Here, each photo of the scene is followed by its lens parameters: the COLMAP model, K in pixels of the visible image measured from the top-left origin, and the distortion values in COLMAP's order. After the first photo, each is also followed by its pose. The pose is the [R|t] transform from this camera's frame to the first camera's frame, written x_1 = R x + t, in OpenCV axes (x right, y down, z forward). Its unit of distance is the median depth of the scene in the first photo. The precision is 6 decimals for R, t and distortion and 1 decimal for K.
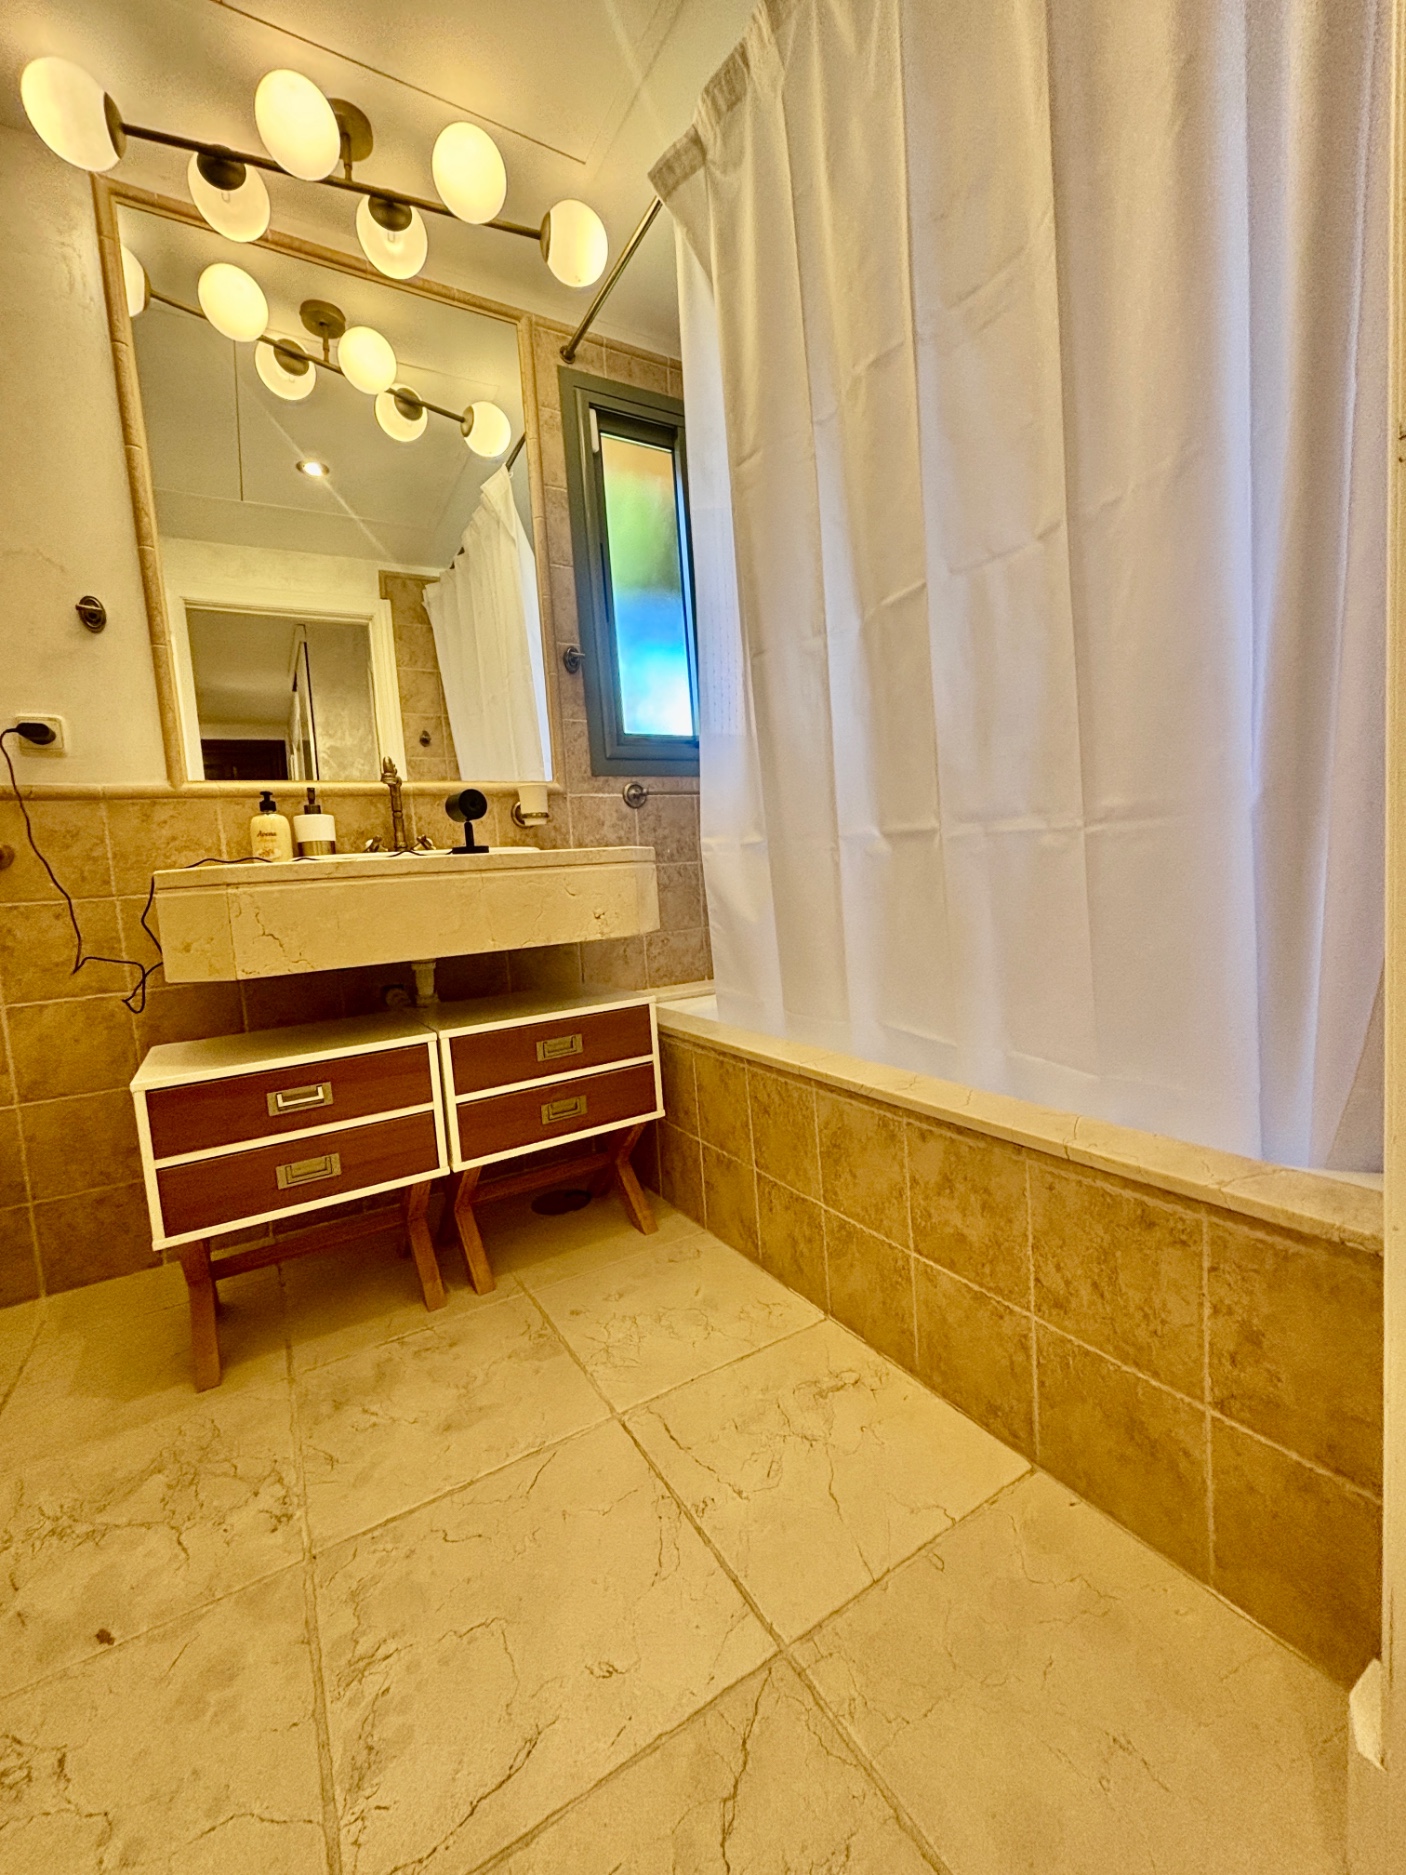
lens RADIAL K [[763.9, 0, 711.5], [0, 763.9, 934.7], [0, 0, 1]] dist [0.000855, 0.000683]
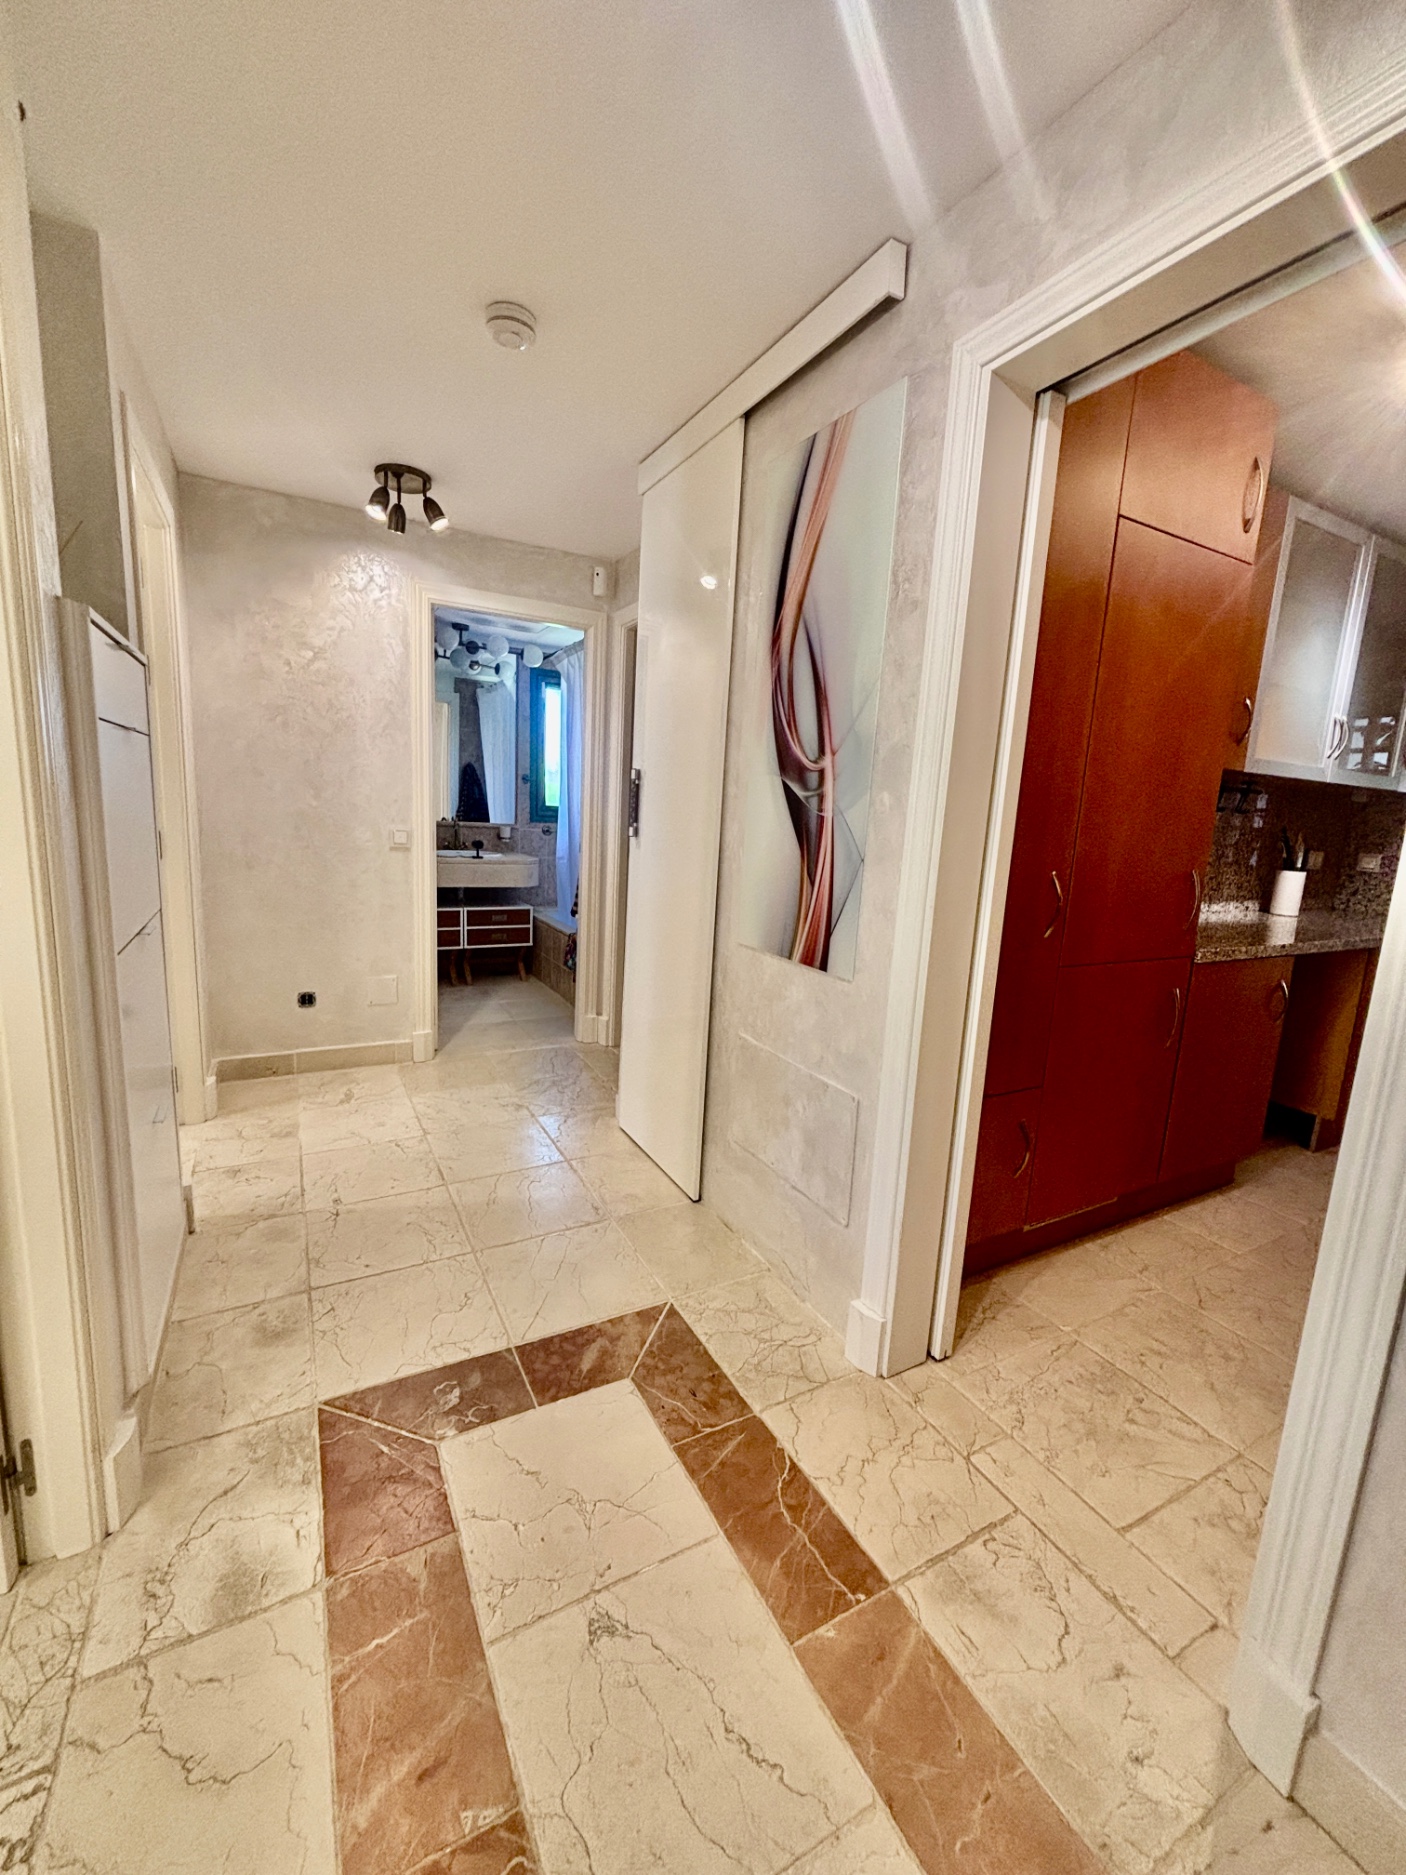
lens RADIAL K [[763.9, 0, 711.5], [0, 763.9, 934.7], [0, 0, 1]] dist [0.000855, 0.000683]
pose [[0.991769, 0.125883, -0.023422, 0.804423], [-0.123388, 0.988460, 0.087879, -0.185578], [0.034214, -0.084266, 0.995856, -2.284963]]
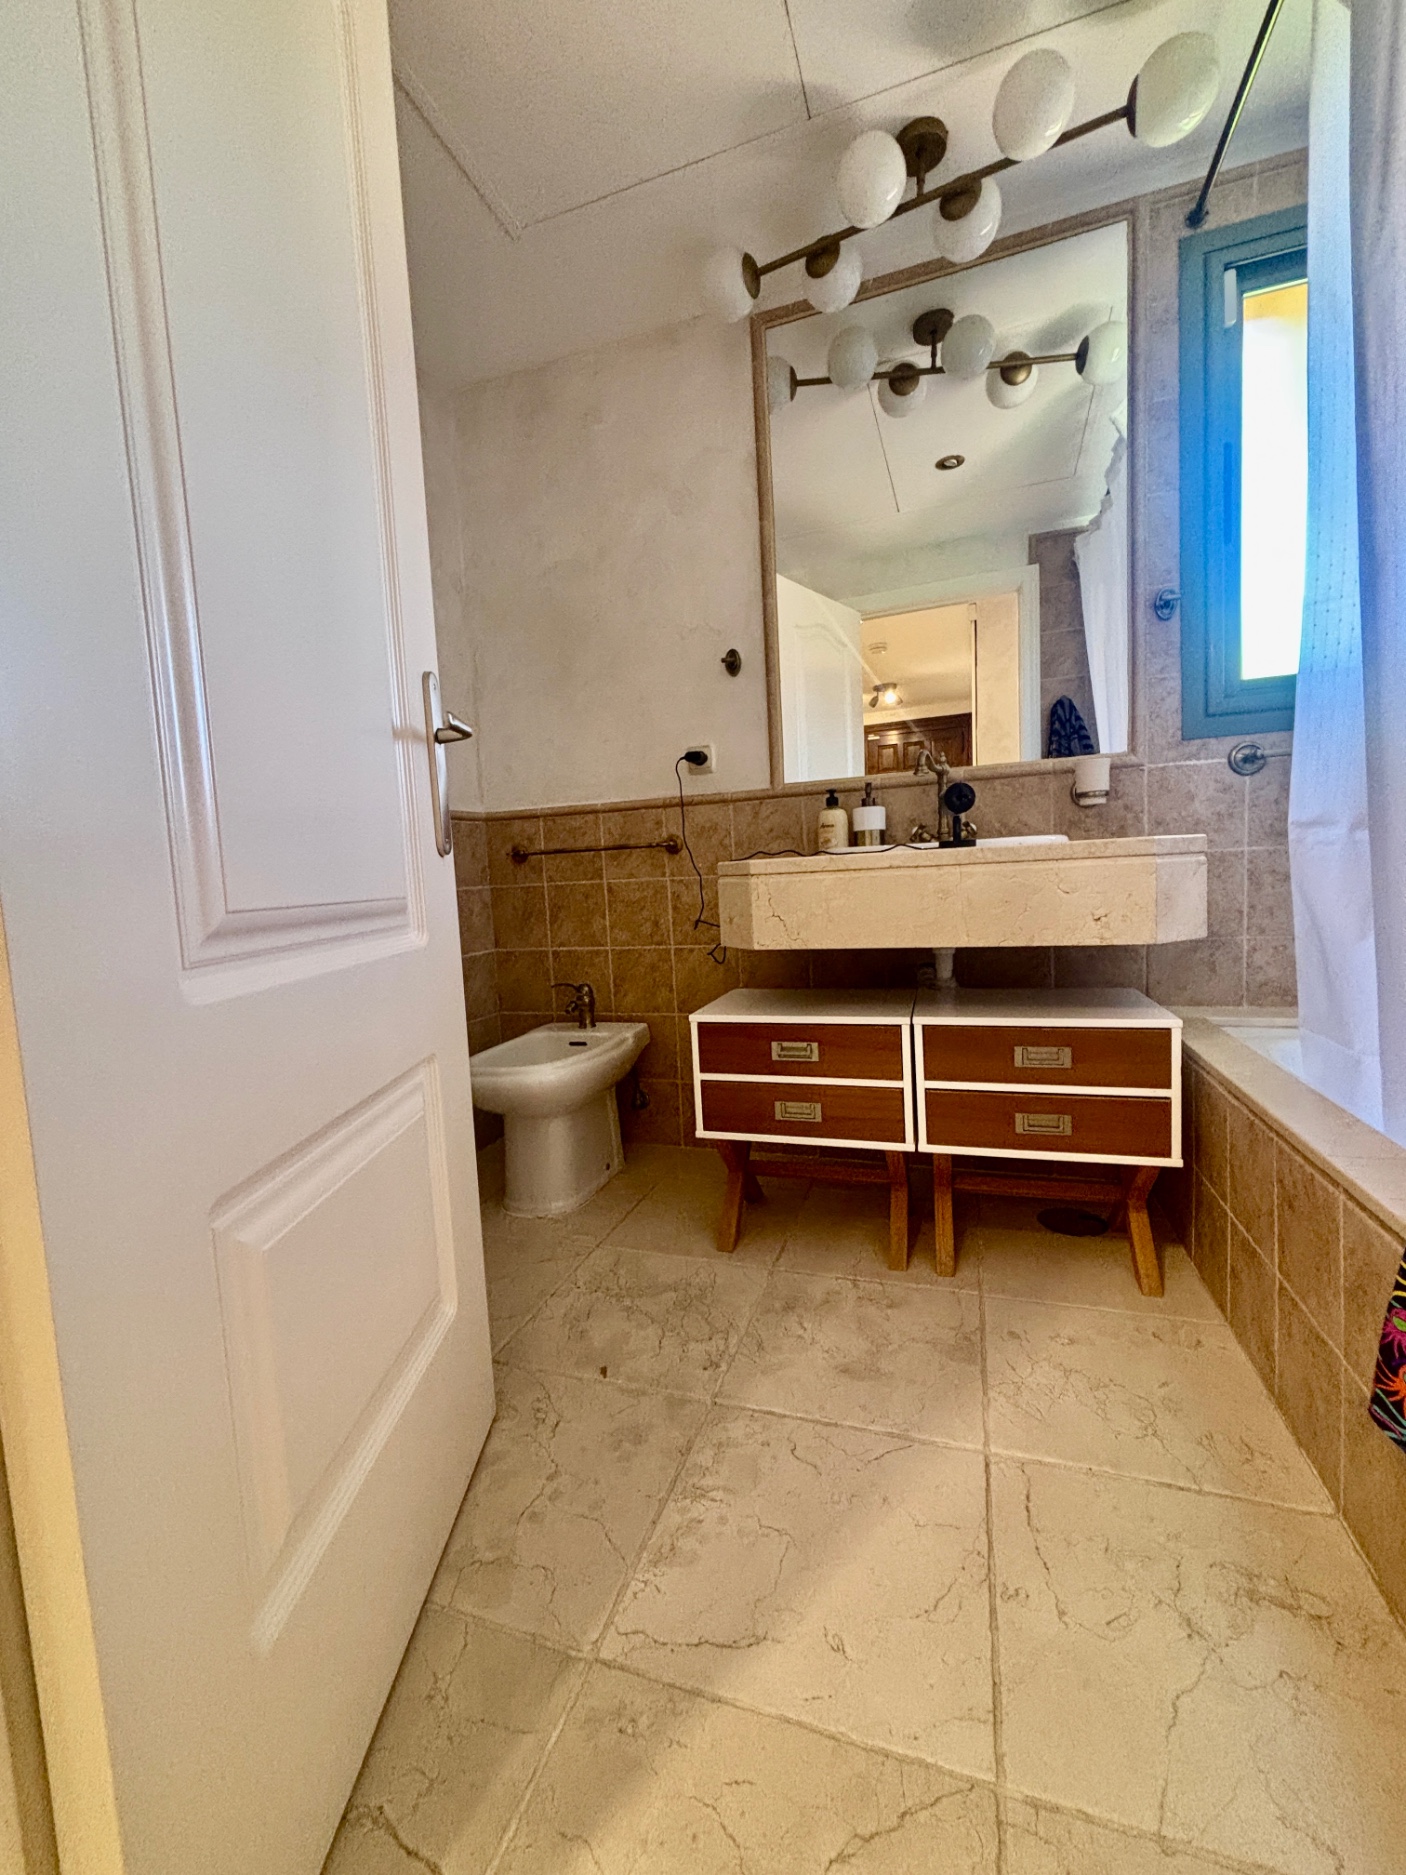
lens RADIAL K [[770.2, 0, 703.0], [0, 770.2, 937.5], [0, 0, 1]] dist [0.000987, -0.000818]
pose [[0.639770, 0.098413, -0.762239, 0.235179], [-0.056025, 0.995101, 0.081454, -0.048039], [0.766522, -0.009407, 0.642150, 0.090942]]
